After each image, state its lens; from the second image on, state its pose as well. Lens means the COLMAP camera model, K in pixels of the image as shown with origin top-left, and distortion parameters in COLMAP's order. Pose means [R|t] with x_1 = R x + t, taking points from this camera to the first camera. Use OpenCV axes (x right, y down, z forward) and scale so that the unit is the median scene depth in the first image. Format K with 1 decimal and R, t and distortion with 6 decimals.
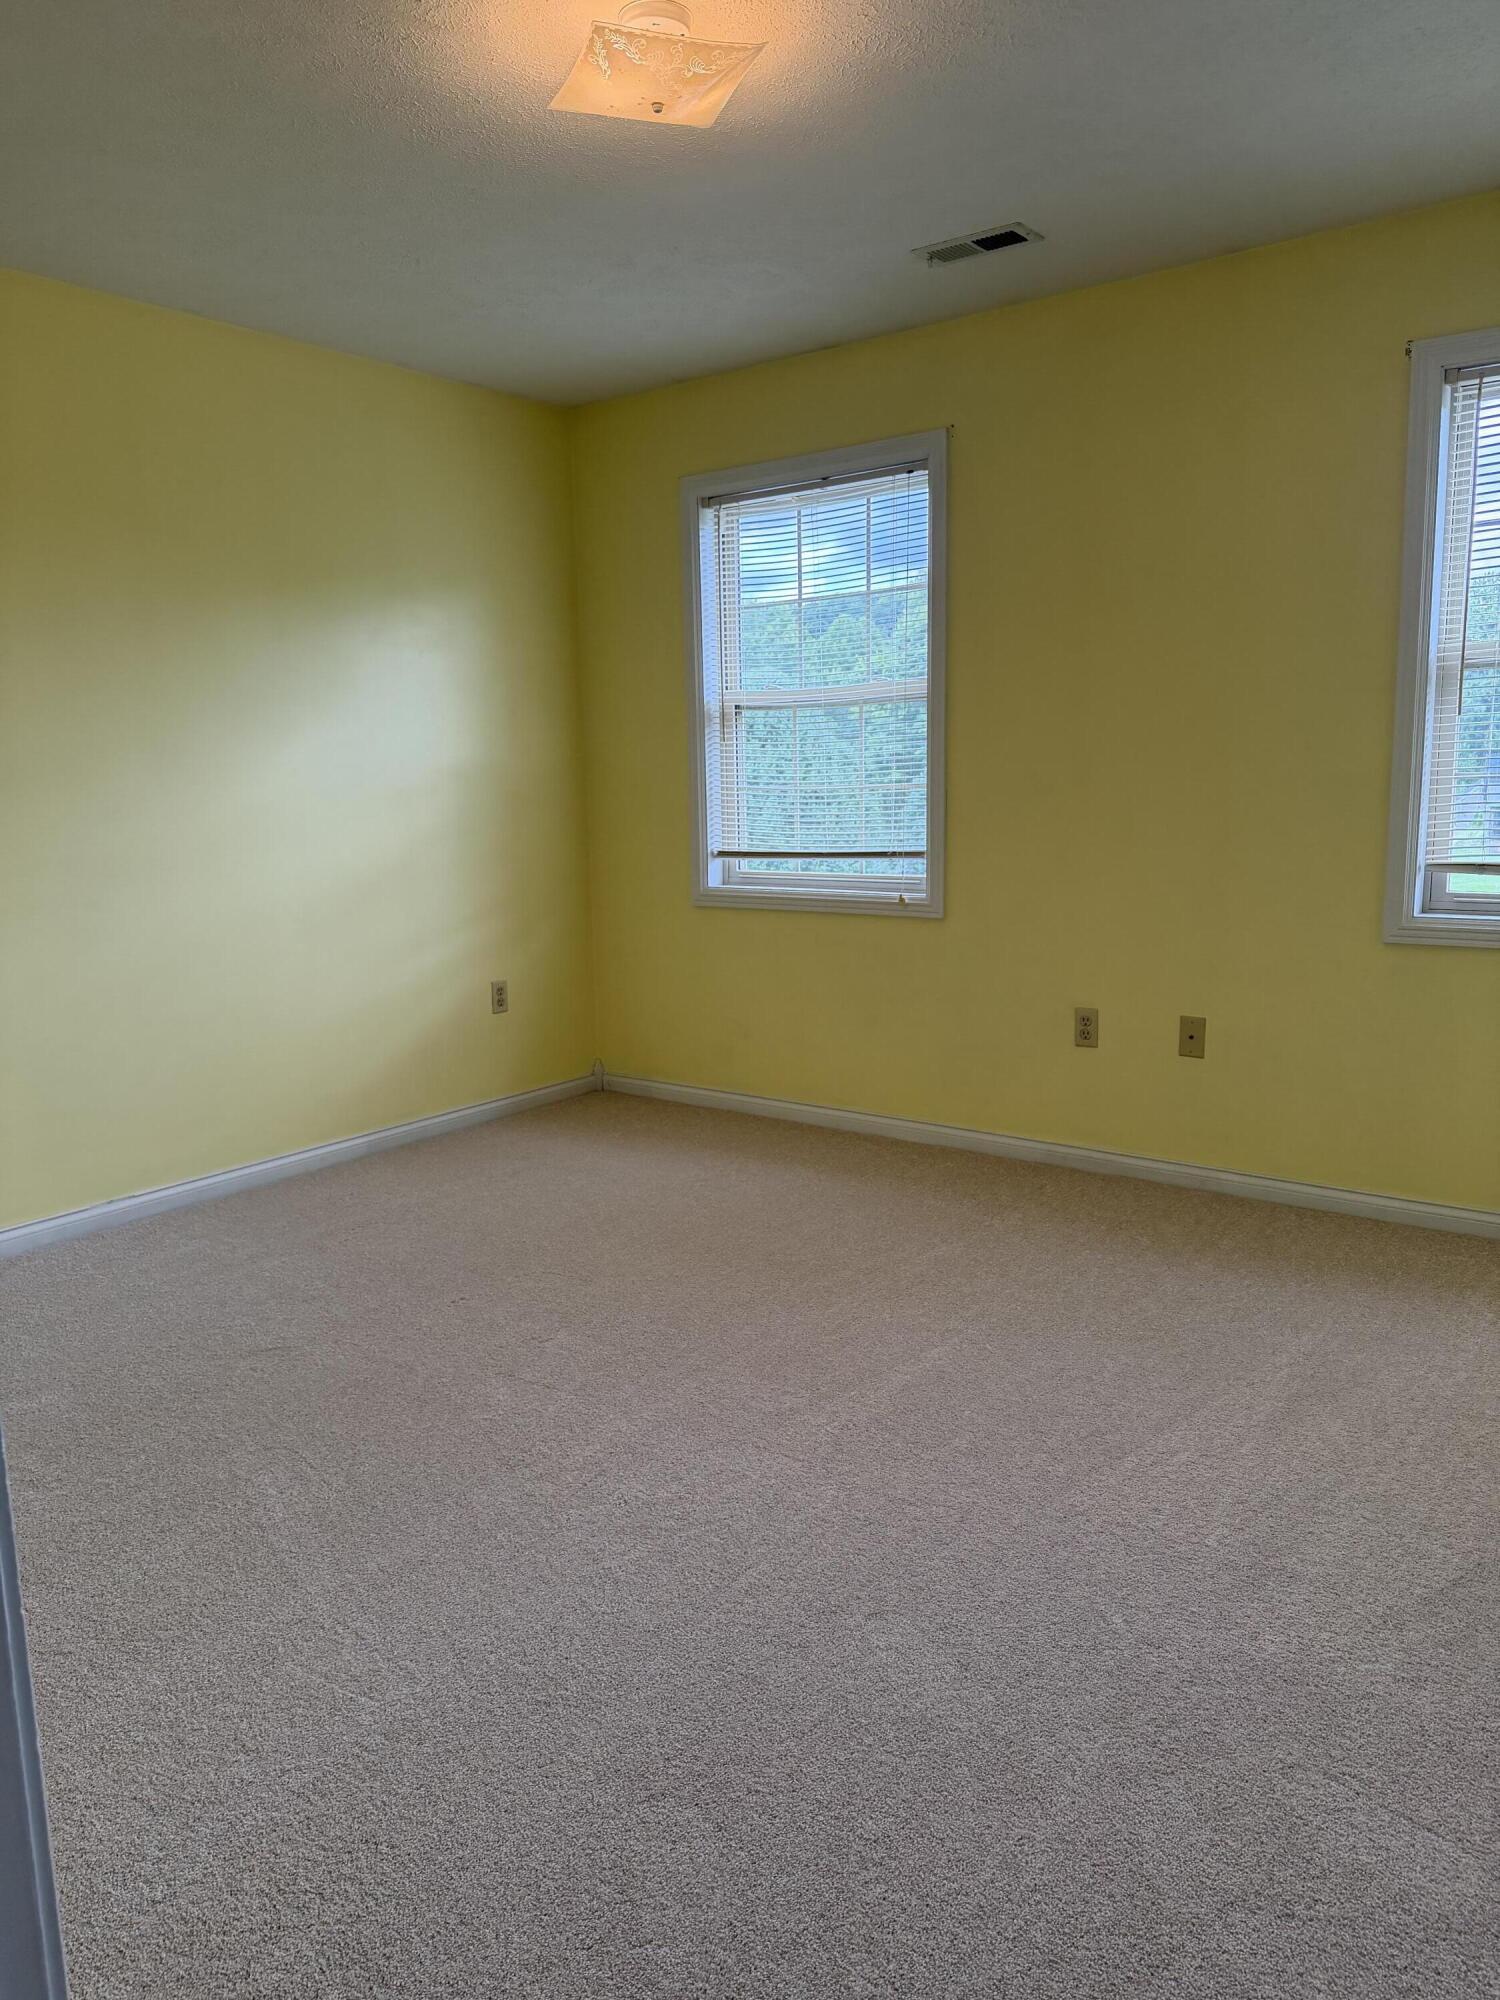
lens RADIAL K [[1408.3, 0, 757.0], [0, 1408.3, 1009.5], [0, 0, 1]] dist [0.054082, -0.070265]
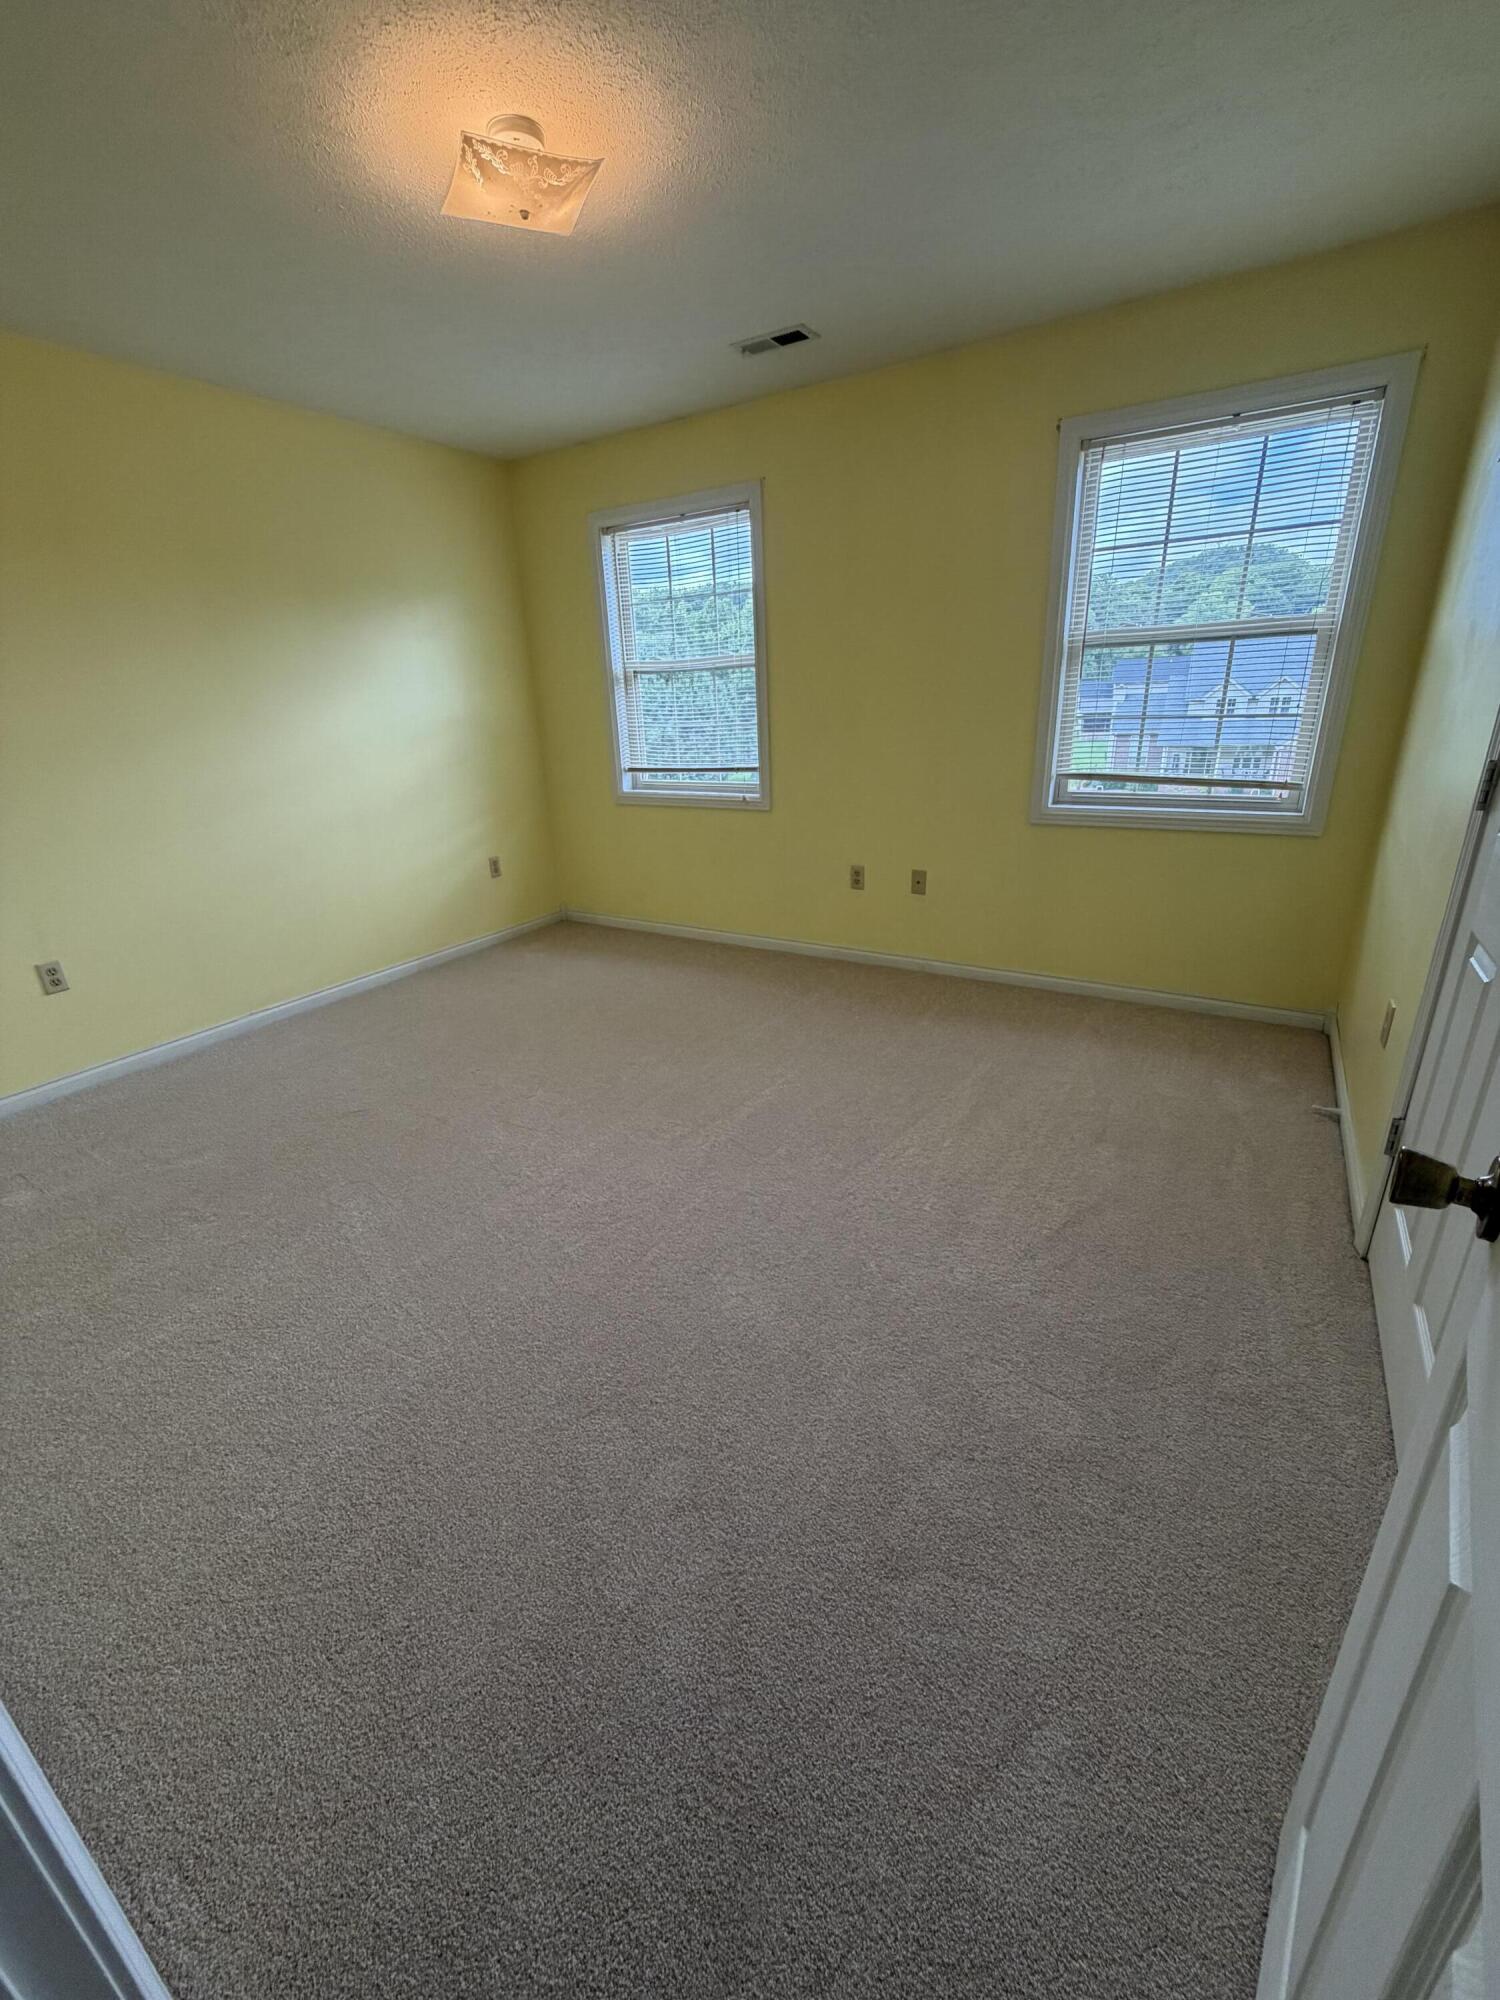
lens RADIAL K [[800.7, 0, 752.6], [0, 800.7, 993.8], [0, 0, 1]] dist [0.000847, 0.000175]
pose [[0.994642, -0.052117, 0.089278, 0.032914], [0.034552, 0.981551, 0.188055, -0.051745], [-0.097432, -0.183963, 0.978092, 0.107464]]
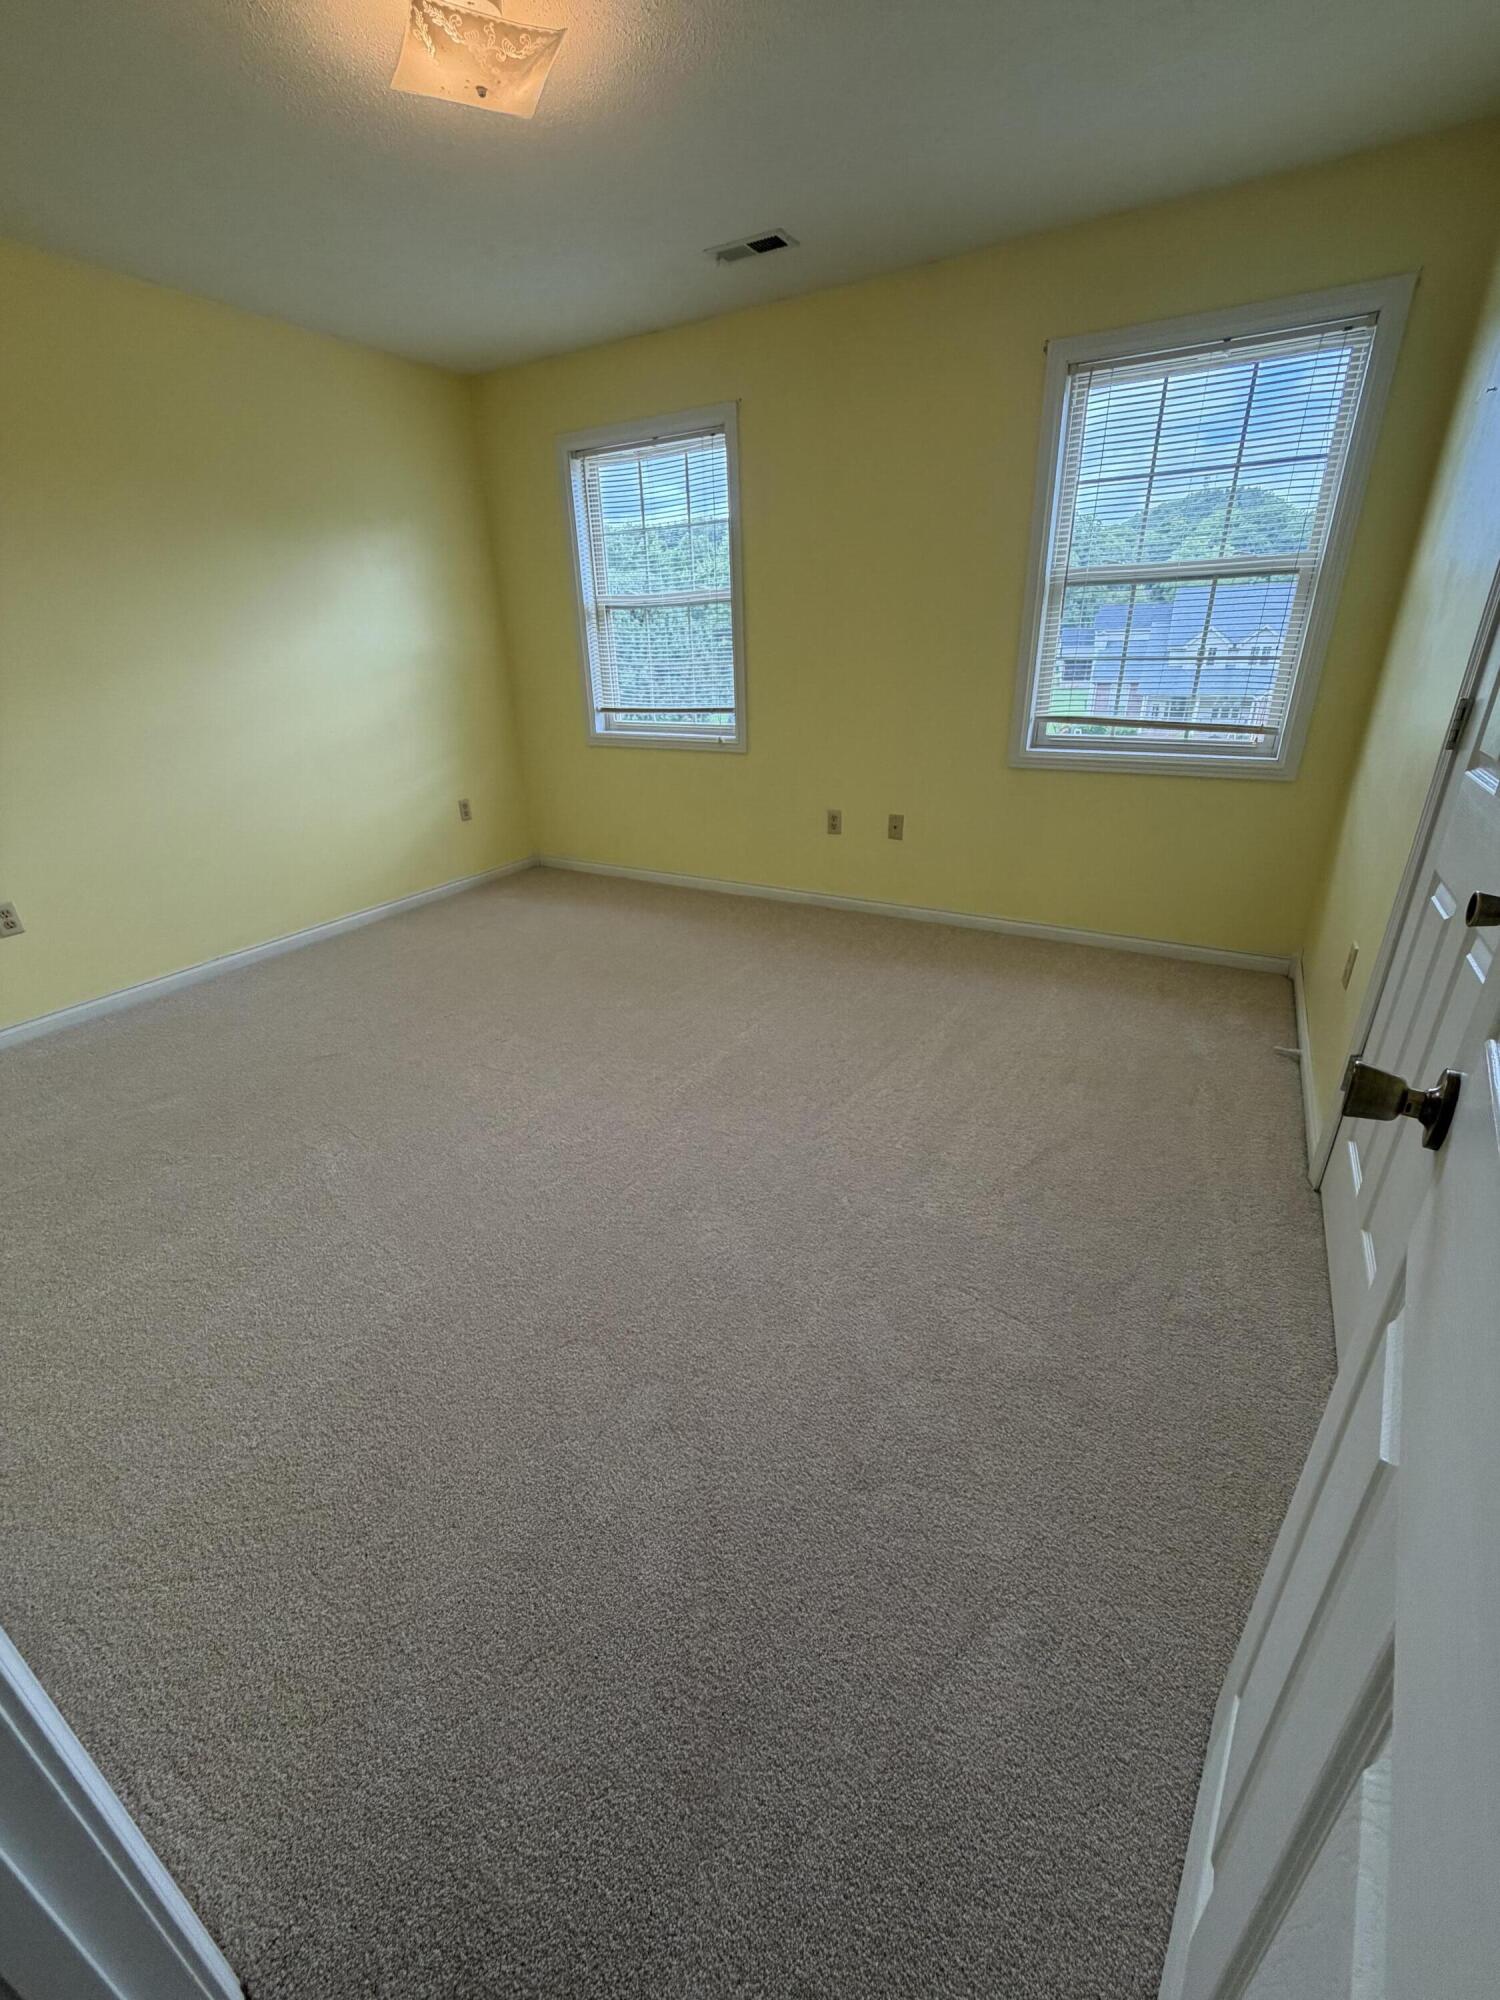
lens RADIAL K [[800.7, 0, 752.6], [0, 800.7, 993.4], [0, 0, 1]] dist [0.000847, 0.000175]
pose [[0.991754, -0.057569, 0.114502, 0.034299], [0.027589, 0.968388, 0.247919, -0.042122], [-0.125155, -0.242715, 0.961990, 0.106201]]
